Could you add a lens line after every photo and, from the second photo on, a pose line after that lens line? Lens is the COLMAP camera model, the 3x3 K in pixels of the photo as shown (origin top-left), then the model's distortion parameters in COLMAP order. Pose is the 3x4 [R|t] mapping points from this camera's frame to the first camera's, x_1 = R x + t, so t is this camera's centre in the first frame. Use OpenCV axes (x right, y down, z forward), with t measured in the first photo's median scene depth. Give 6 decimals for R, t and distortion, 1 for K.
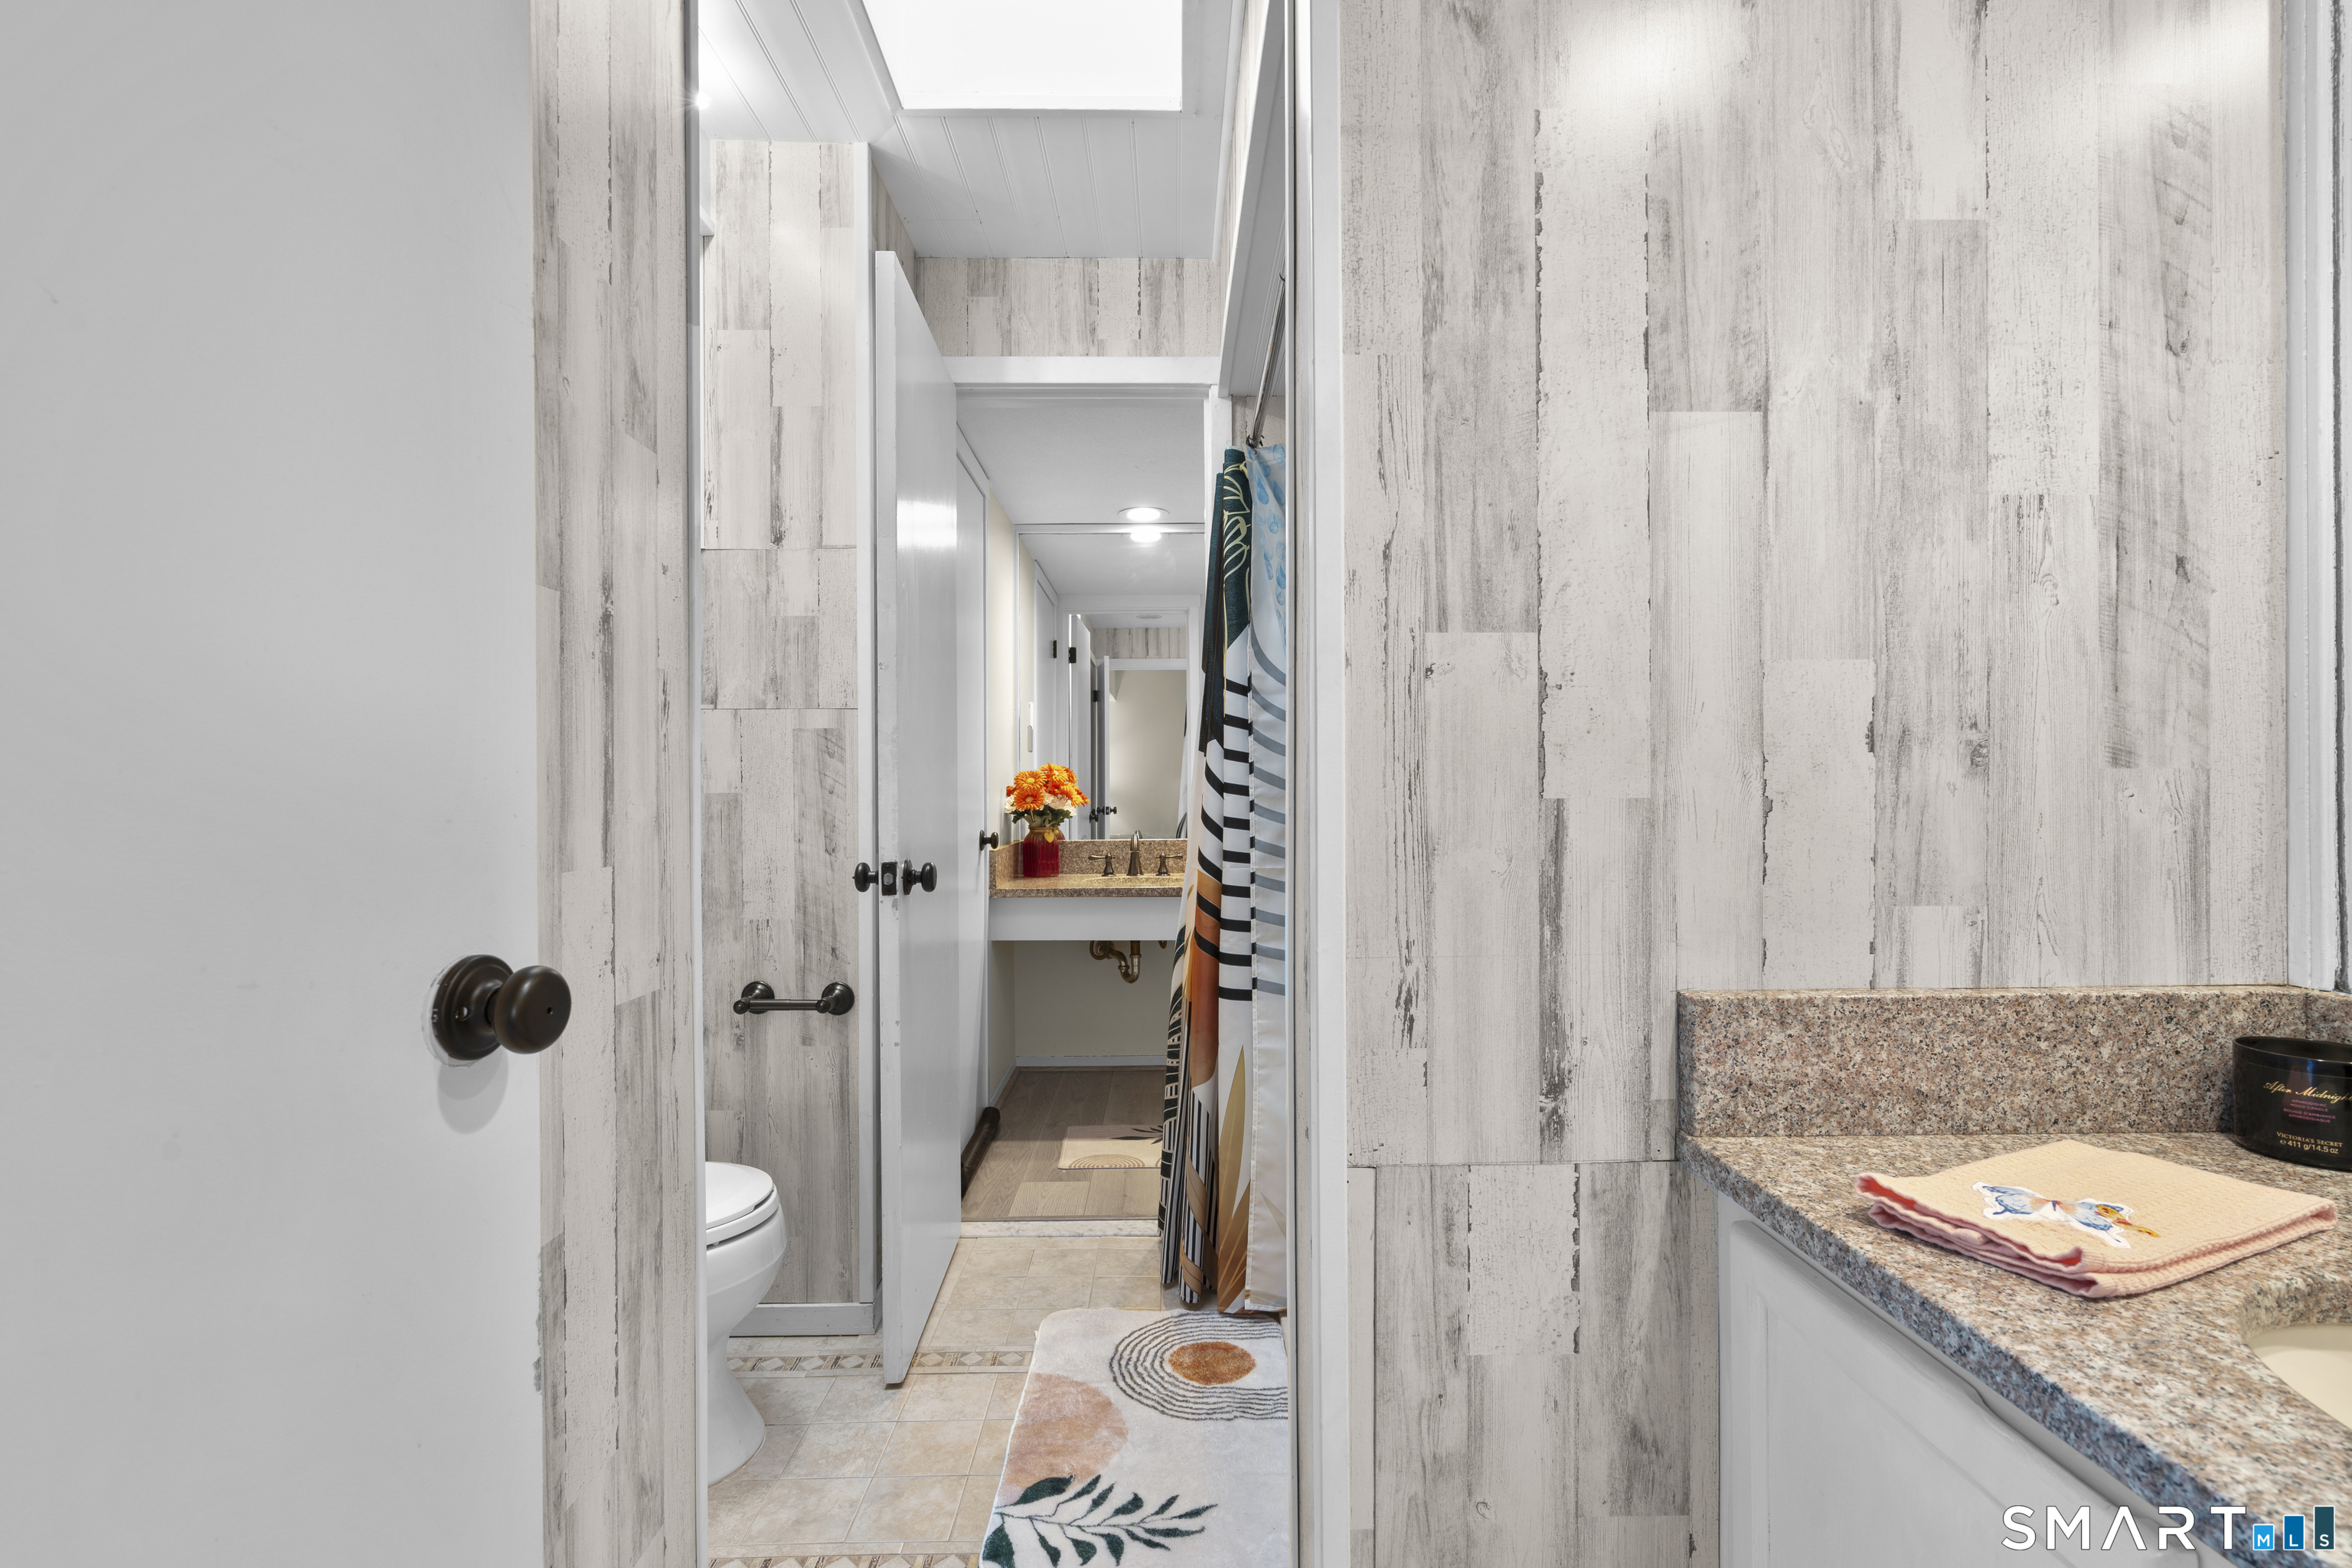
lens RADIAL K [[1078.9, 0, 1174.4], [0, 1078.9, 788.7], [0, 0, 1]] dist [-0.009930, 0.005314]
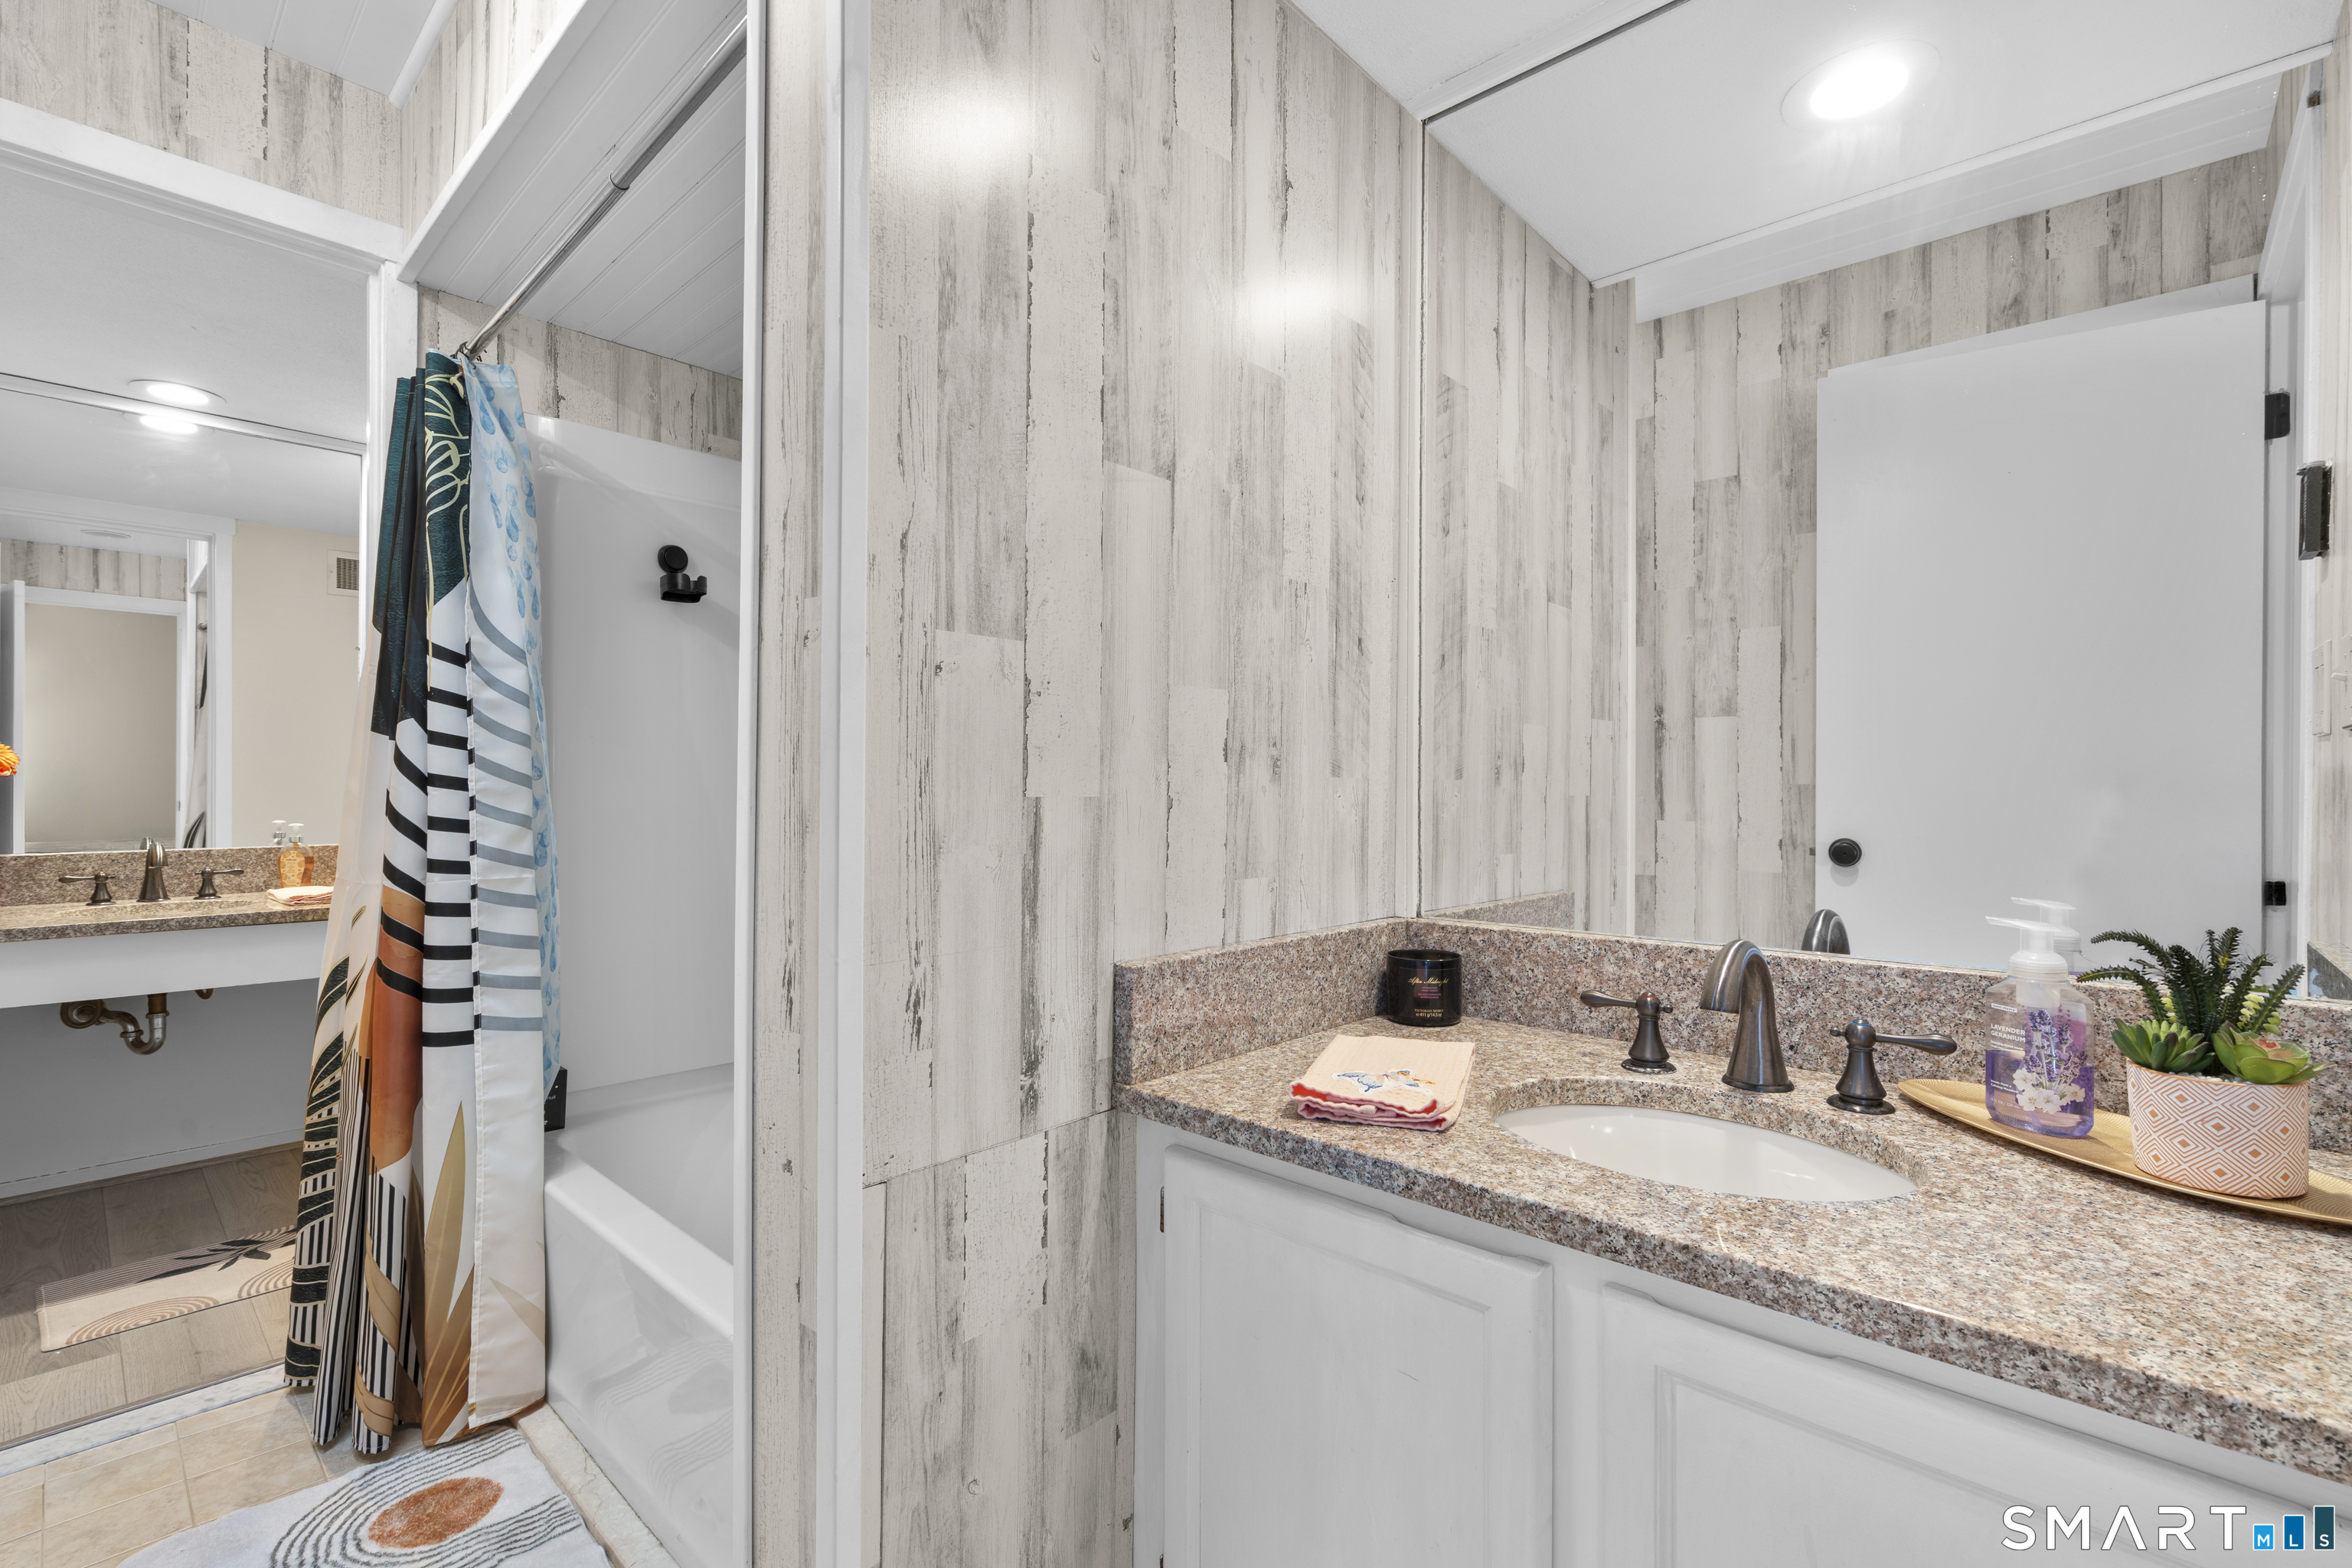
lens RADIAL K [[1056.6, 0, 1172.6], [0, 1056.6, 786.4], [0, 0, 1]] dist [-0.010286, 0.005515]
pose [[0.686901, 0.010586, 0.726674, -0.320303], [-0.011386, 0.999928, -0.003803, 0.000957], [-0.726662, -0.005662, 0.686972, 0.172172]]
